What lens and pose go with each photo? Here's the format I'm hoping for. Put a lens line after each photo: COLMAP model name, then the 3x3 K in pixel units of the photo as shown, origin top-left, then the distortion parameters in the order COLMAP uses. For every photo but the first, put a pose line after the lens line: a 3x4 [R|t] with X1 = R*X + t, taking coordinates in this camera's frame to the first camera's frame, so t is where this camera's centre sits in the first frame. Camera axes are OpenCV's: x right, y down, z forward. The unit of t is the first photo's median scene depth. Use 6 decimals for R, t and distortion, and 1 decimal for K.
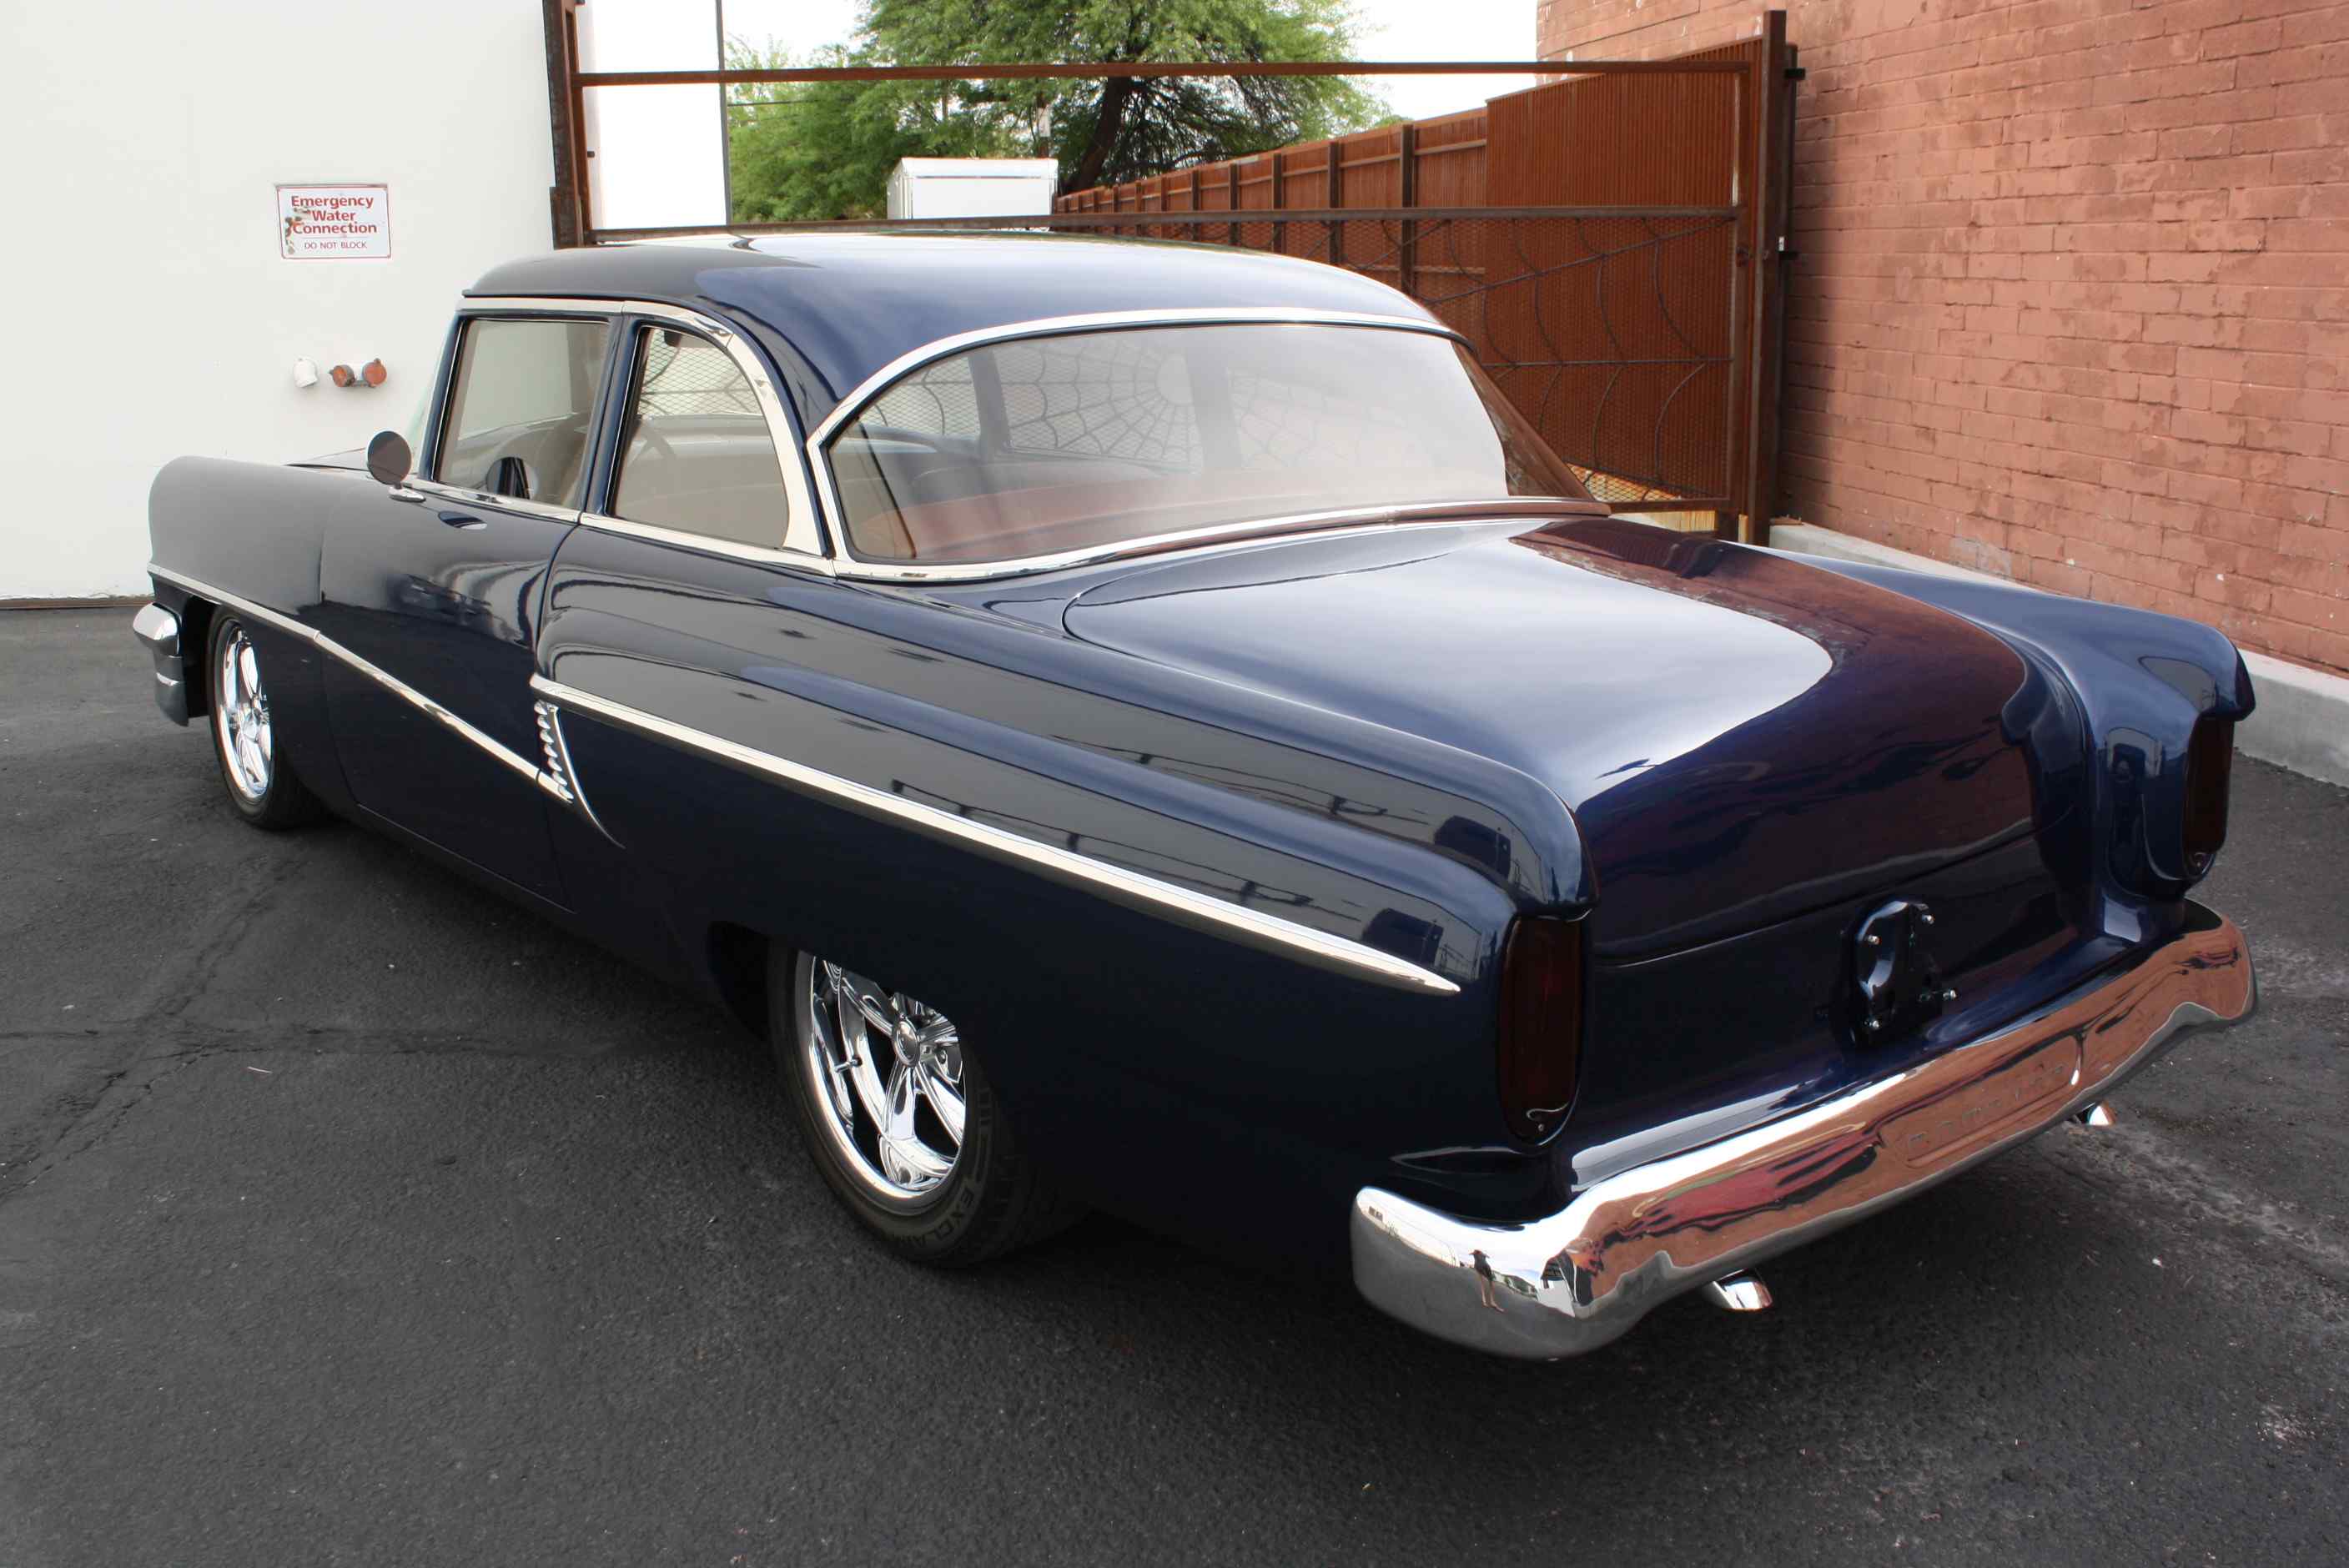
lens RADIAL K [[2137.1, 0, 1172.3], [0, 2137.1, 782.9], [0, 0, 1]] dist [-0.162343, 0.157191]
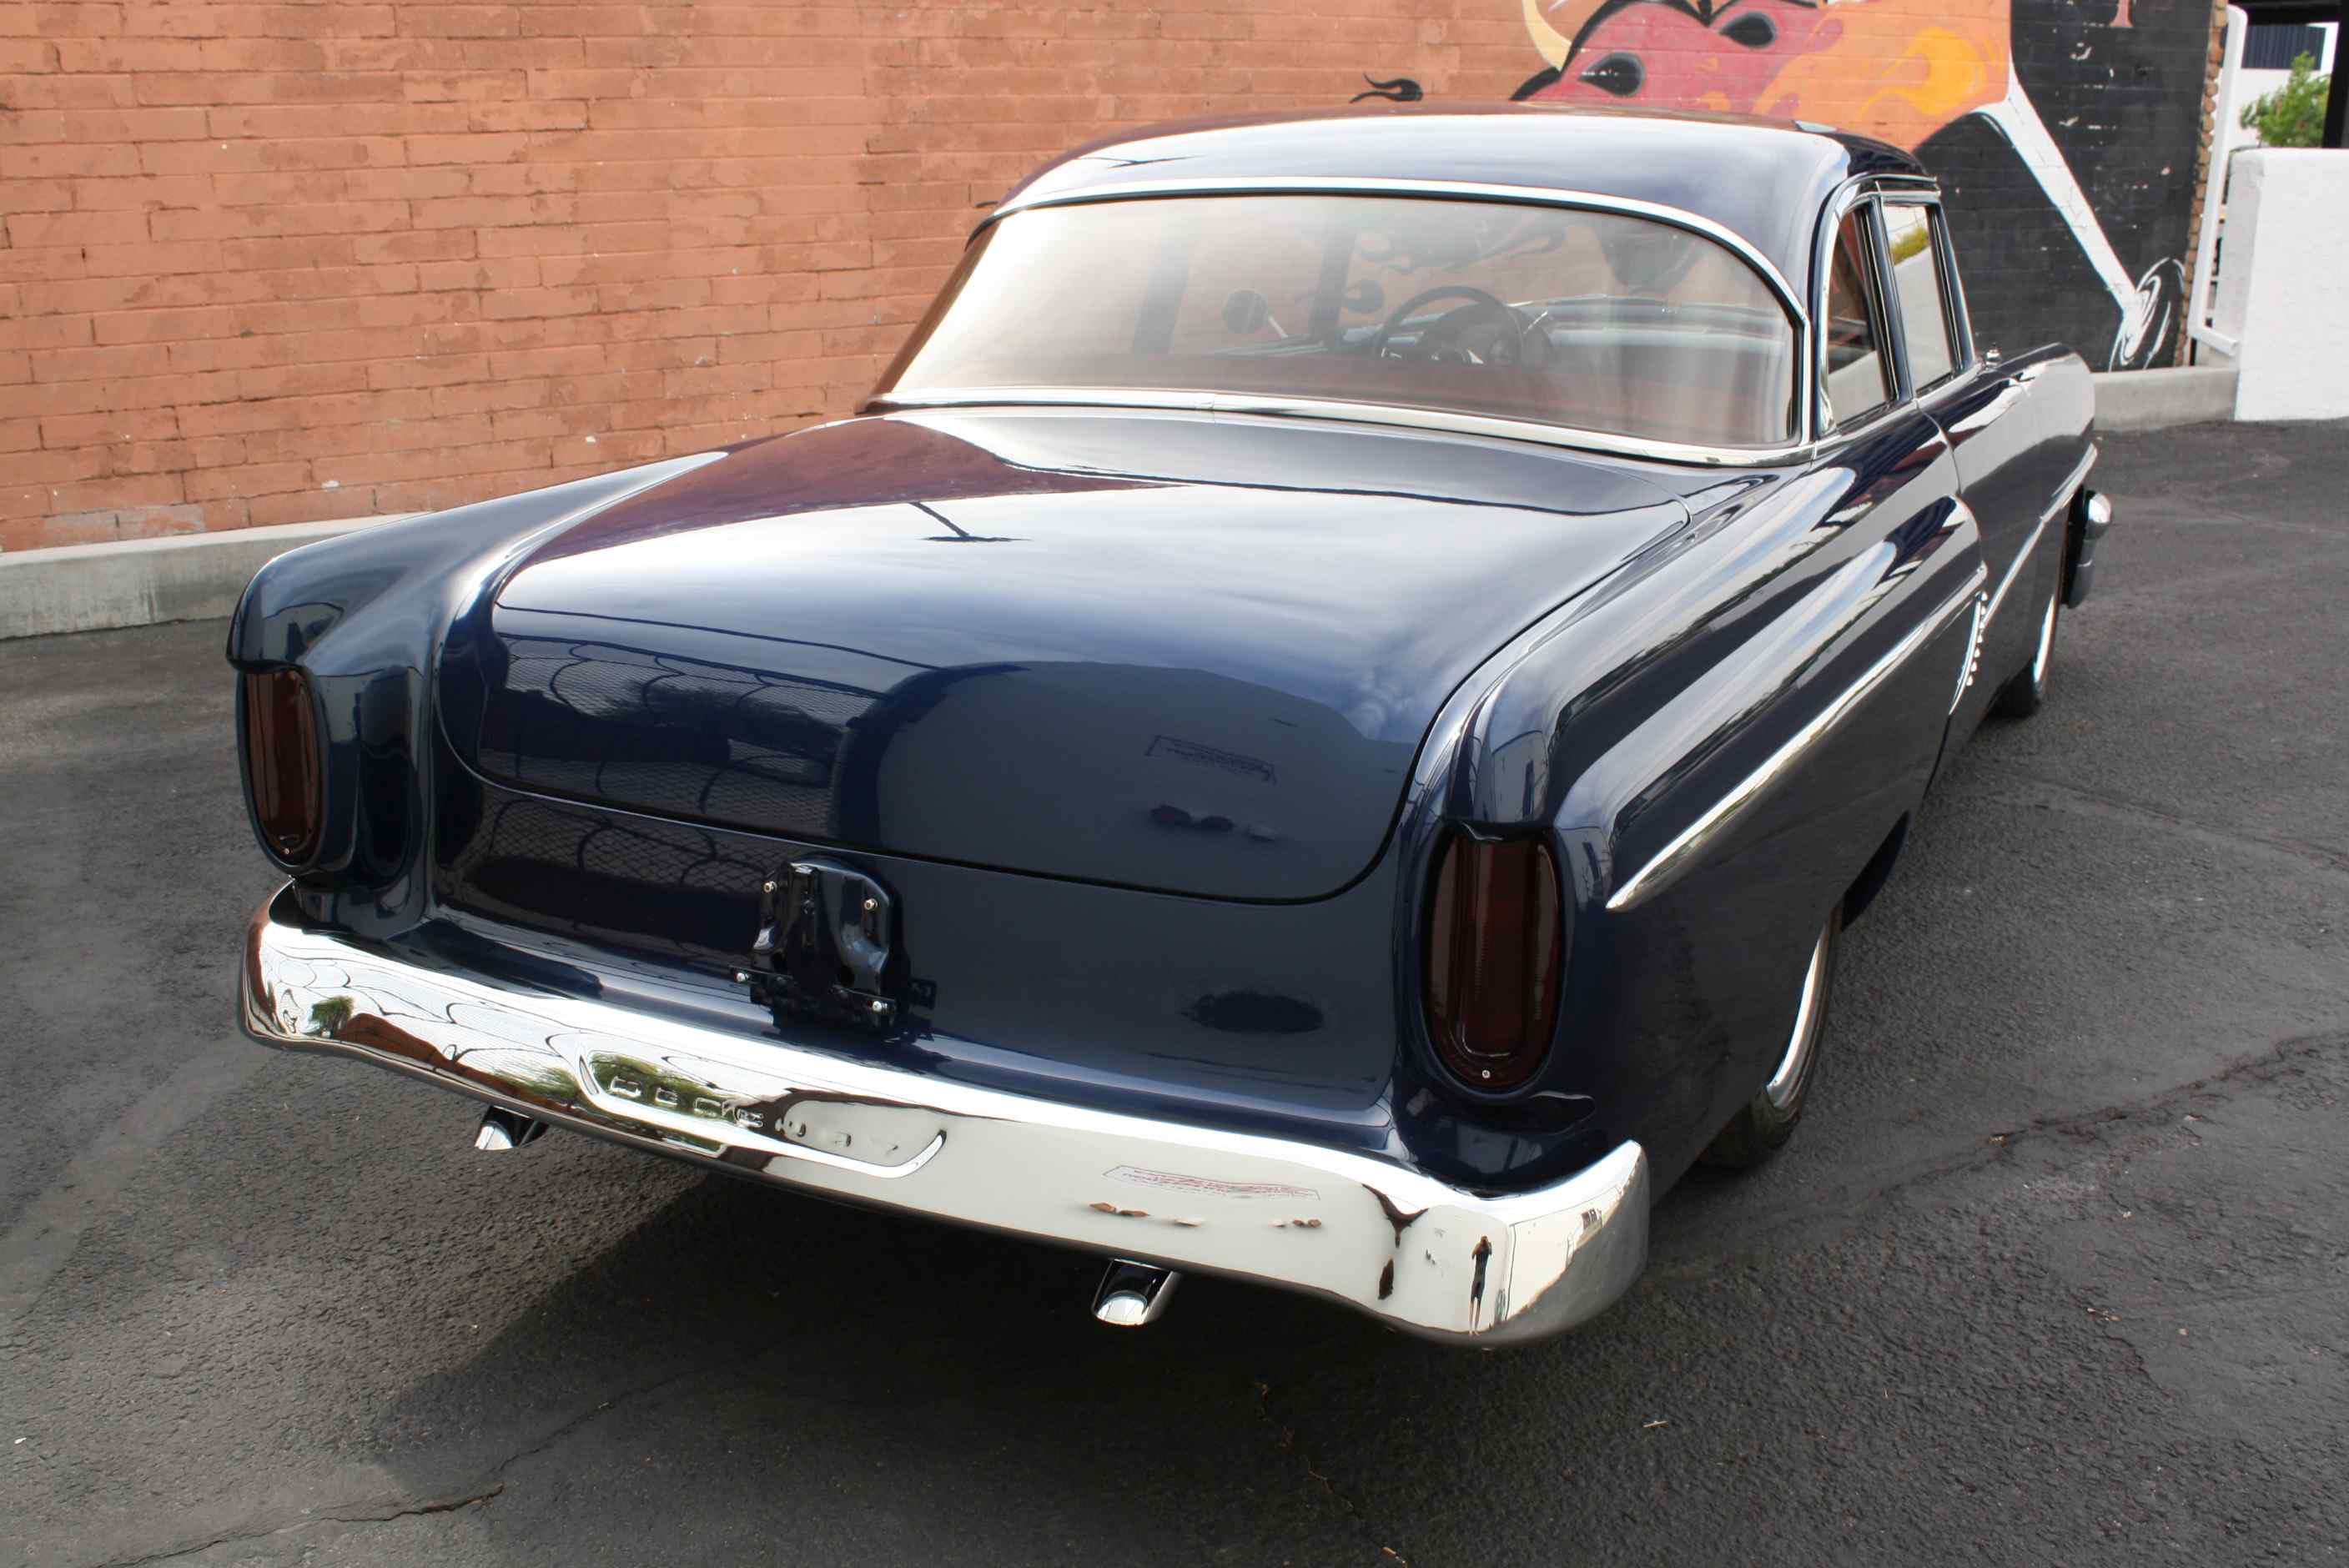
lens RADIAL K [[2227.0, 0, 1167.4], [0, 2227.0, 776.8], [0, 0, 1]] dist [-0.153086, 0.162522]
pose [[-0.364296, -0.251637, 0.896642, -0.630600], [0.233742, 0.907278, 0.349589, -0.258689], [-0.901473, 0.336936, -0.271700, 1.064829]]
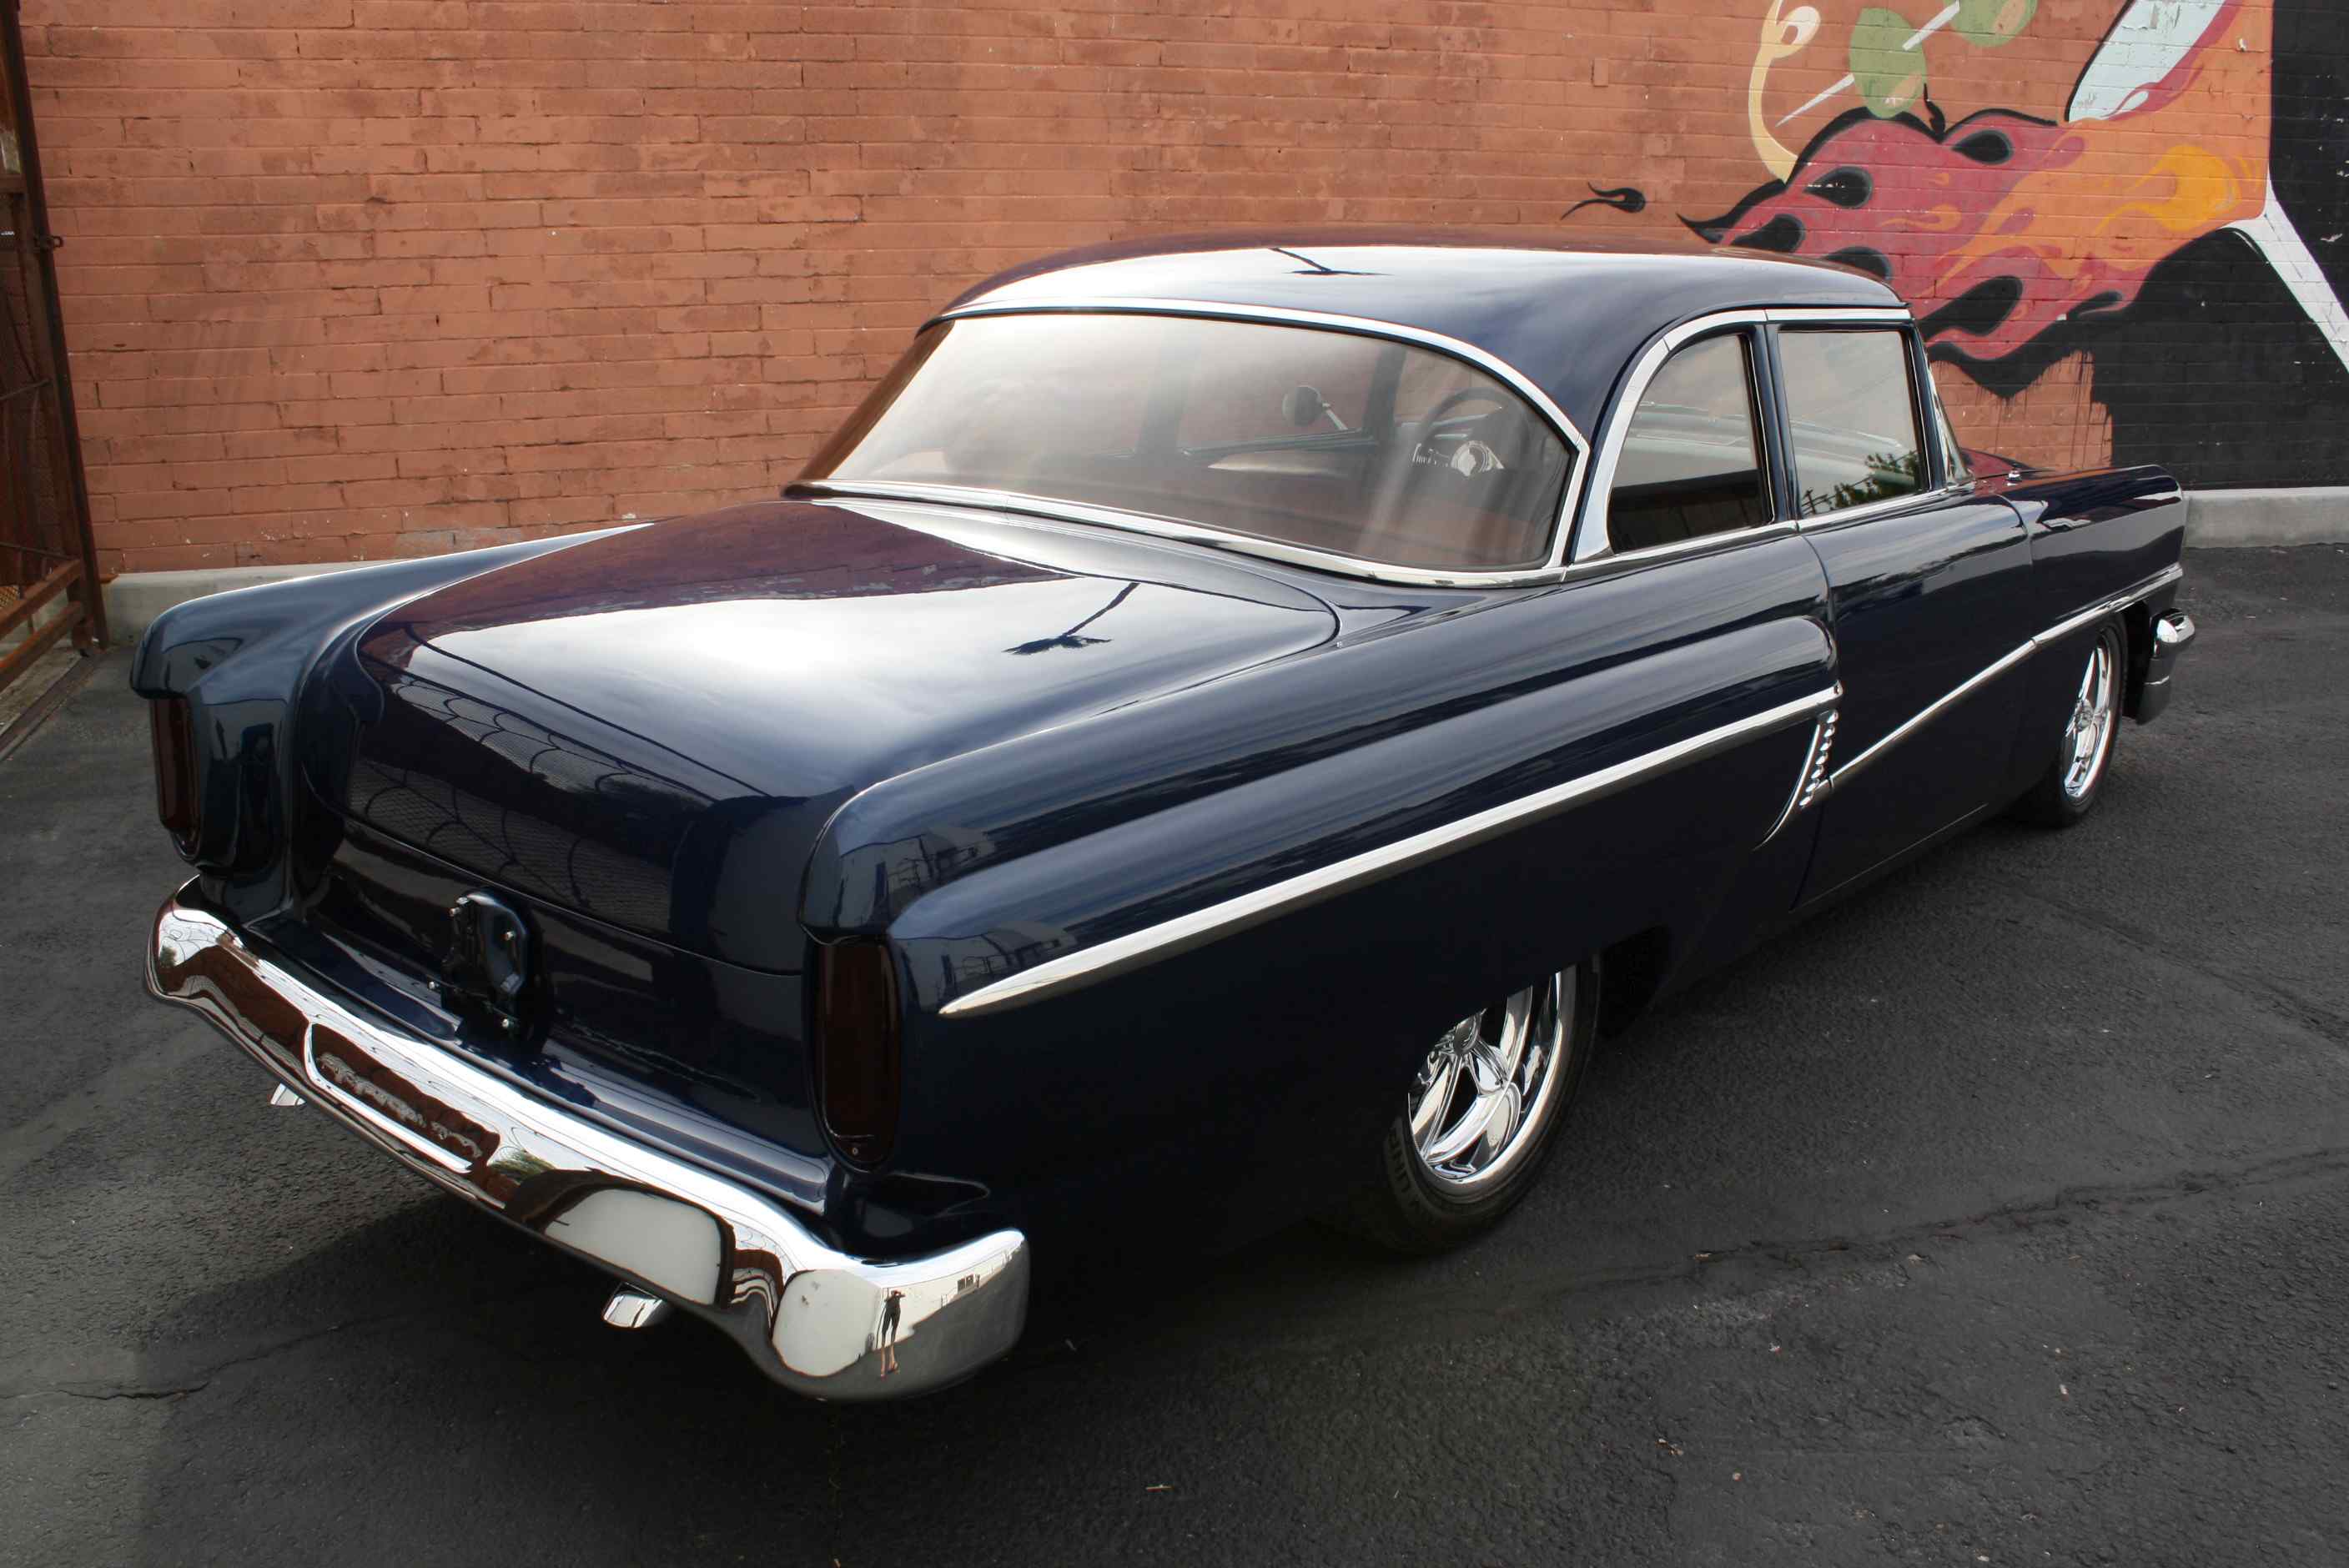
lens RADIAL K [[1982.3, 0, 1169.1], [0, 1982.3, 786.6], [0, 0, 1]] dist [-0.167815, 0.146666]
pose [[-0.146000, -0.272046, 0.951144, -0.655818], [0.233759, 0.924734, 0.300374, -0.234355], [-0.961271, 0.266193, -0.071418, 0.922346]]
